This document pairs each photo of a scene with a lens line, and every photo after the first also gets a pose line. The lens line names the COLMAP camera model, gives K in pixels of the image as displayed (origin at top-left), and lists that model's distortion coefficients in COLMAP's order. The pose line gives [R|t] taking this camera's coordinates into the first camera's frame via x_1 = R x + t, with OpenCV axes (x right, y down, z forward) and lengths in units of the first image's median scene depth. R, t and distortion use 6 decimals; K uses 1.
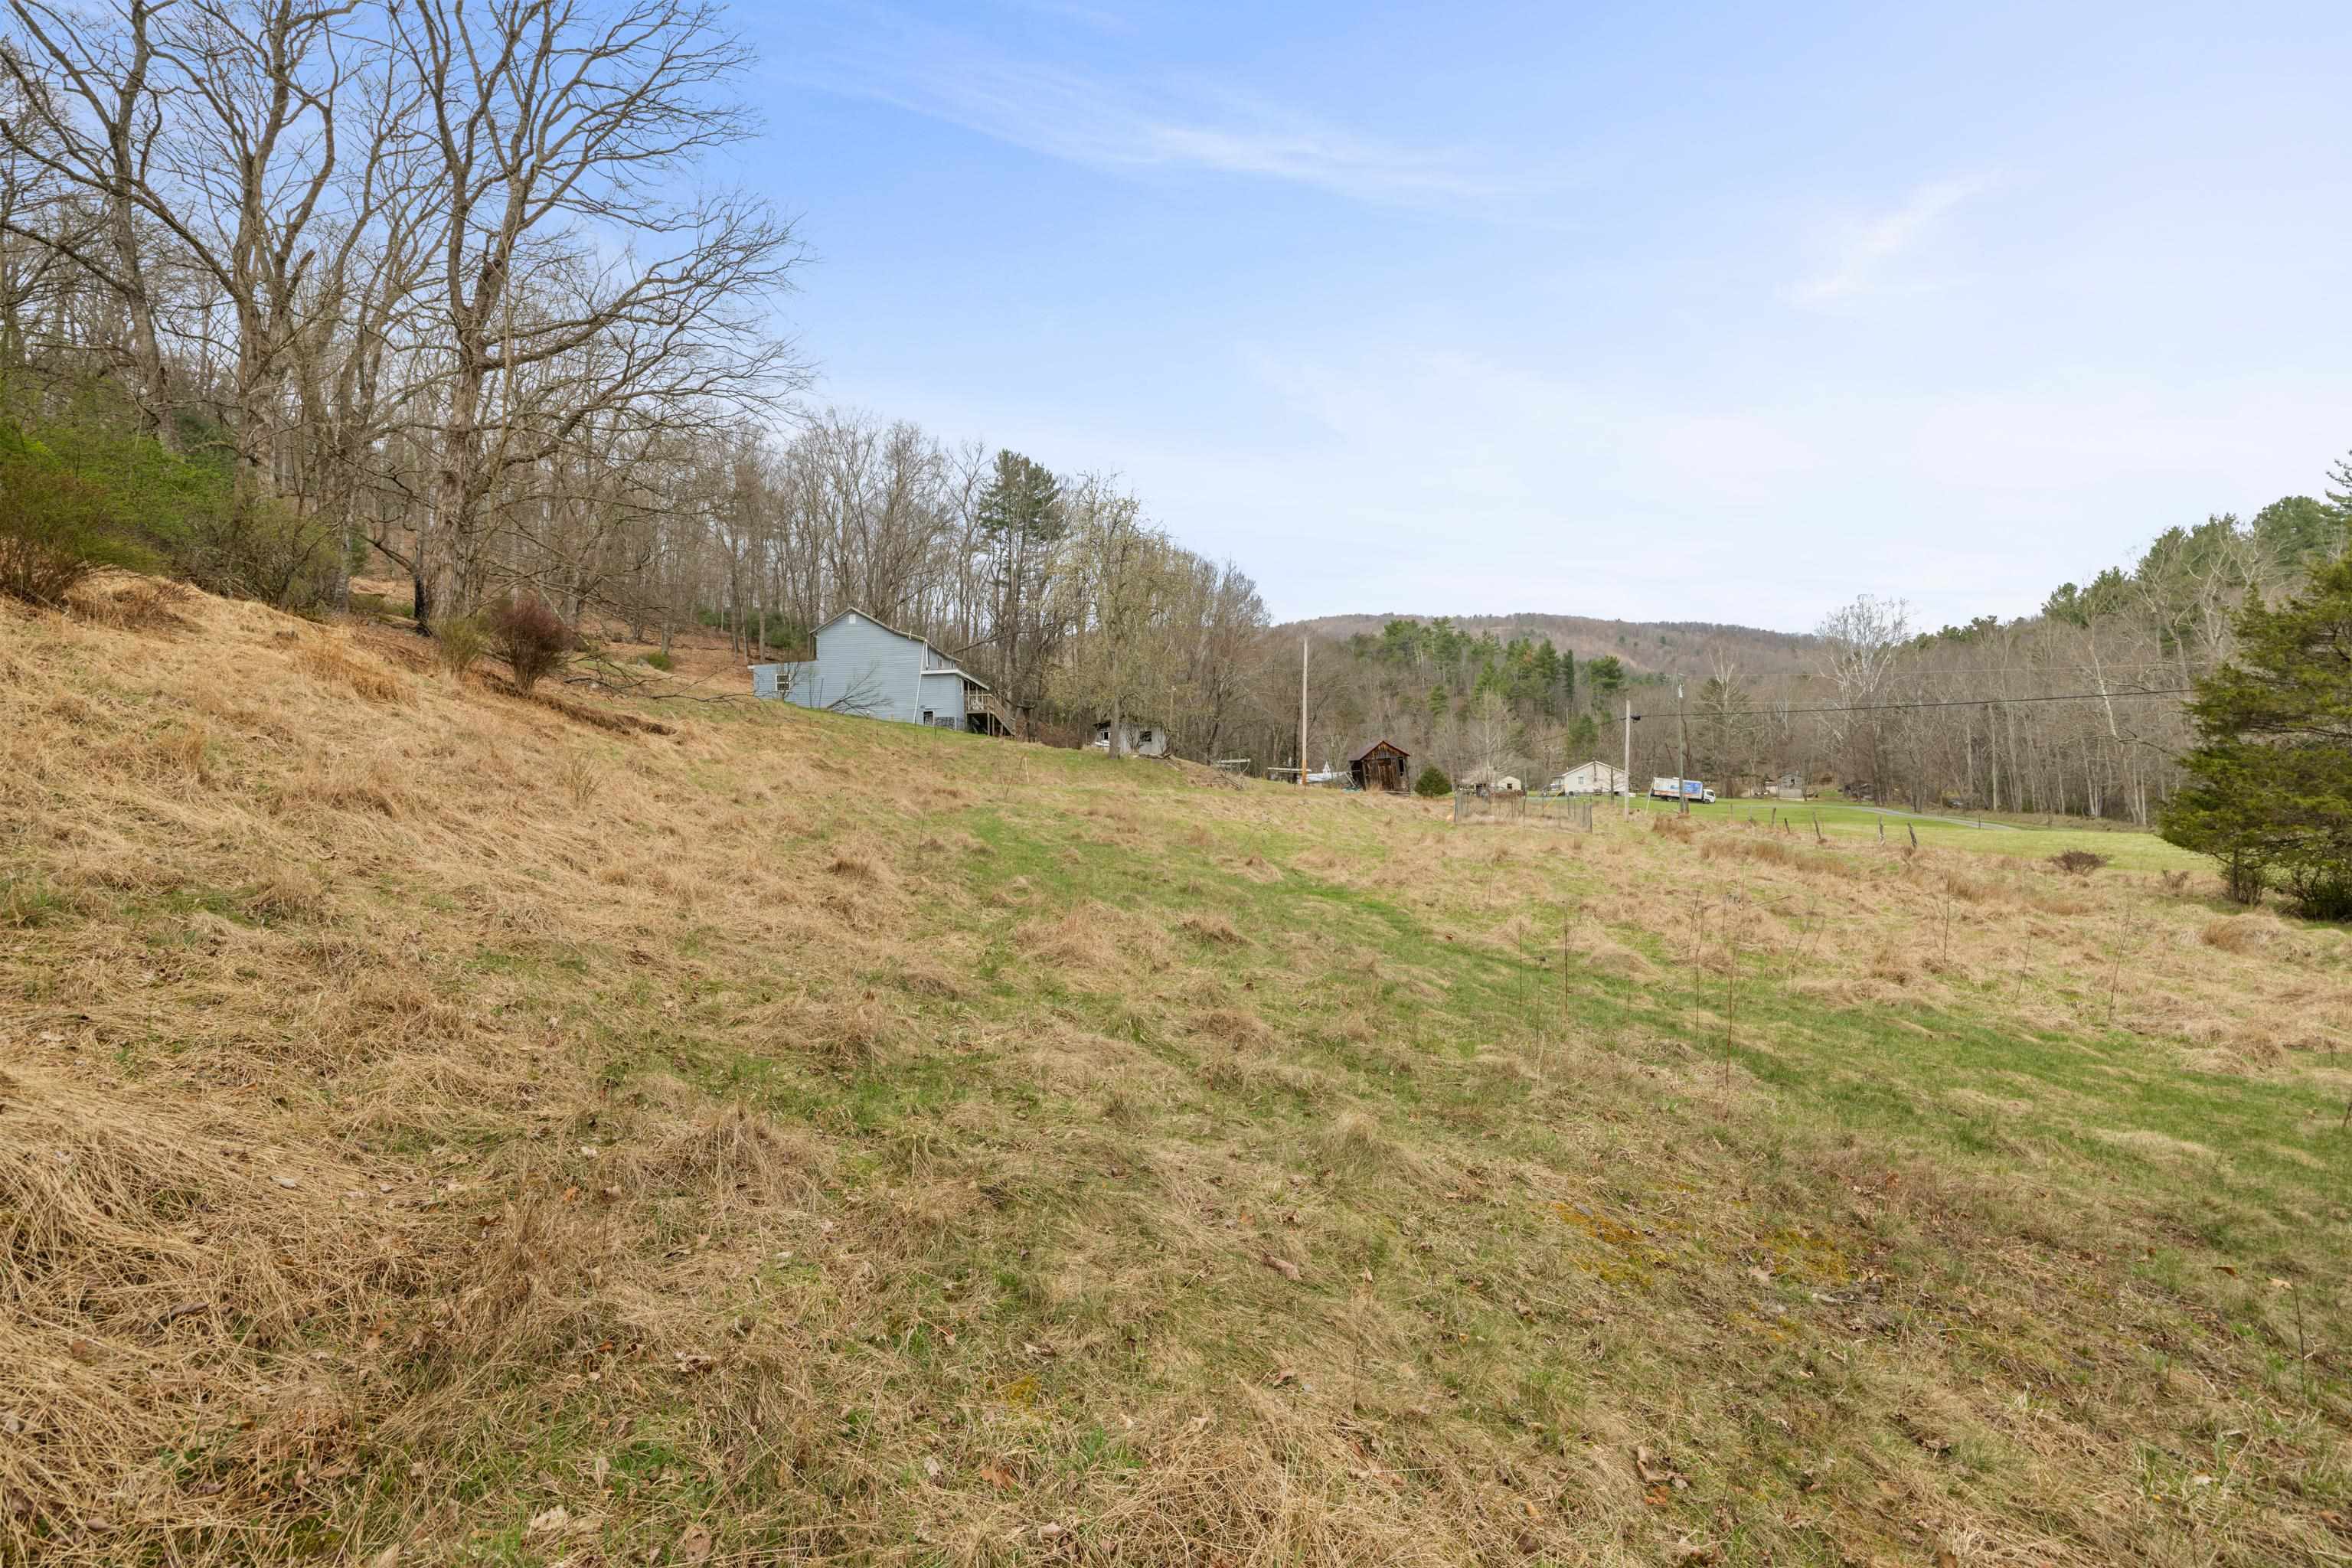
lens RADIAL K [[988.7, 0, 1181.8], [0, 988.7, 763.4], [0, 0, 1]] dist [-0.001436, -0.000368]
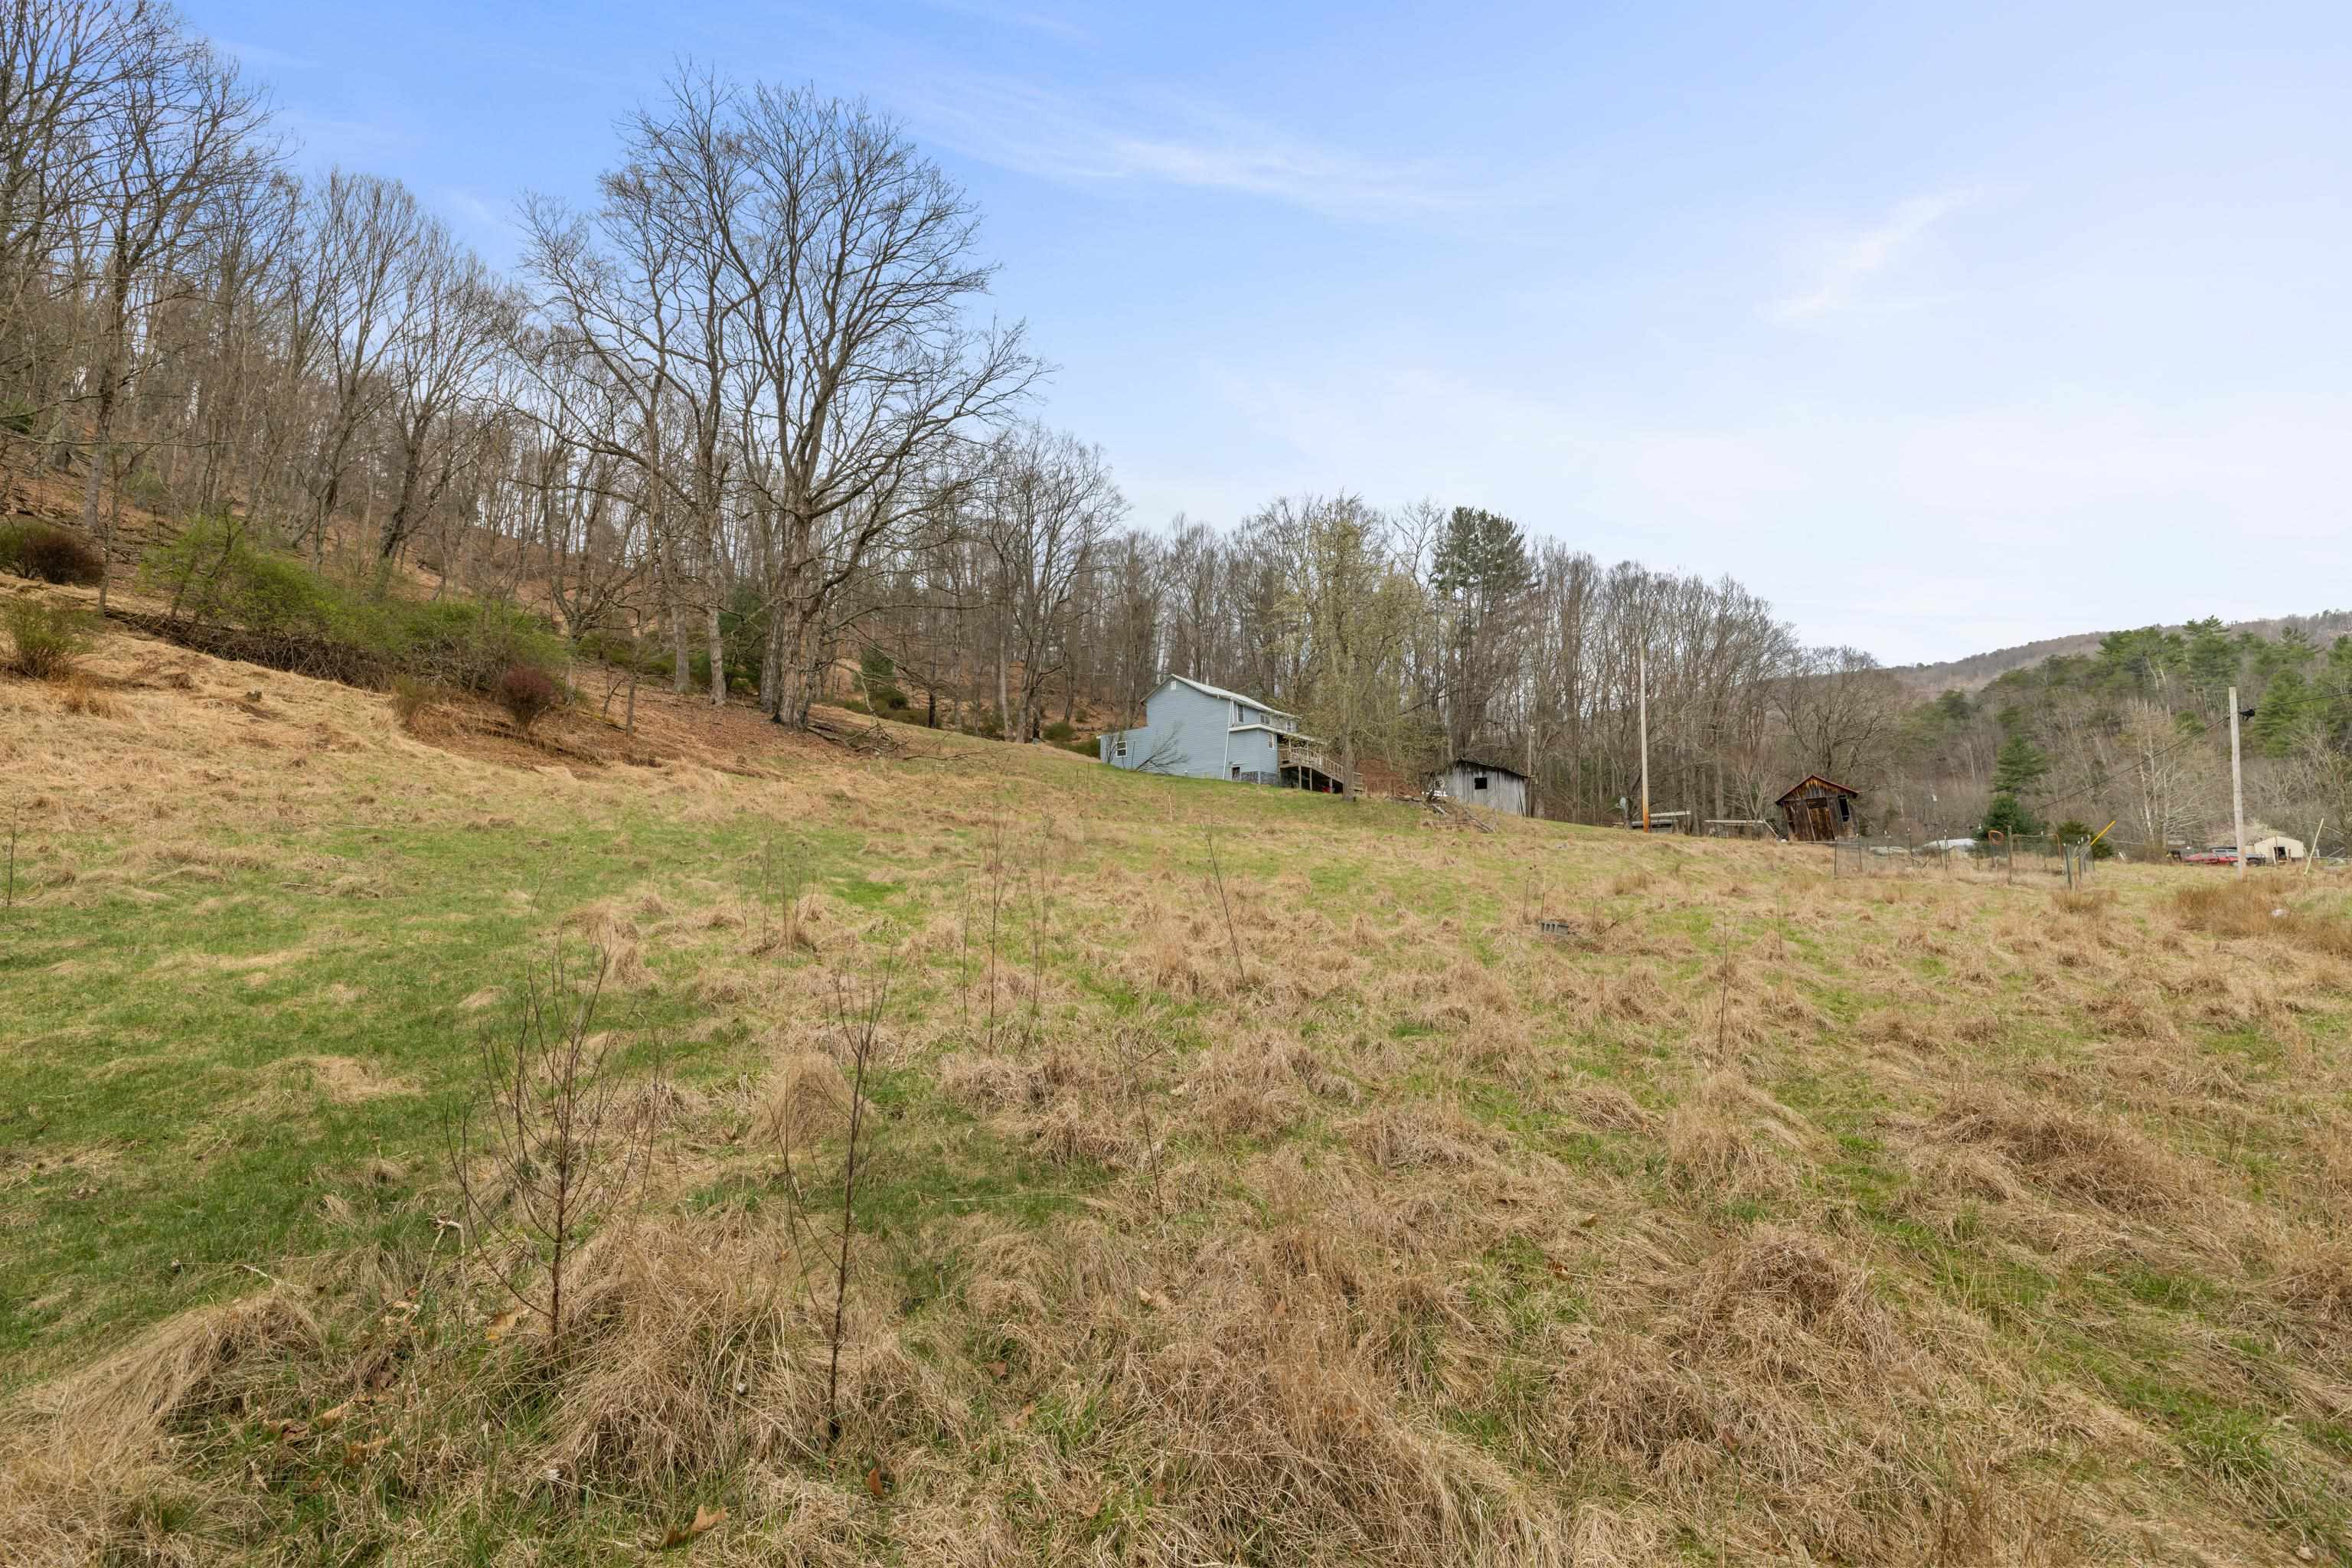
lens RADIAL K [[988.7, 0, 1181.8], [0, 988.7, 763.4], [0, 0, 1]] dist [-0.001436, -0.000368]
pose [[0.812641, -0.062708, -0.579381, 0.246033], [0.009912, 0.995537, -0.093846, 0.032672], [0.582681, 0.070520, 0.809636, 0.134336]]
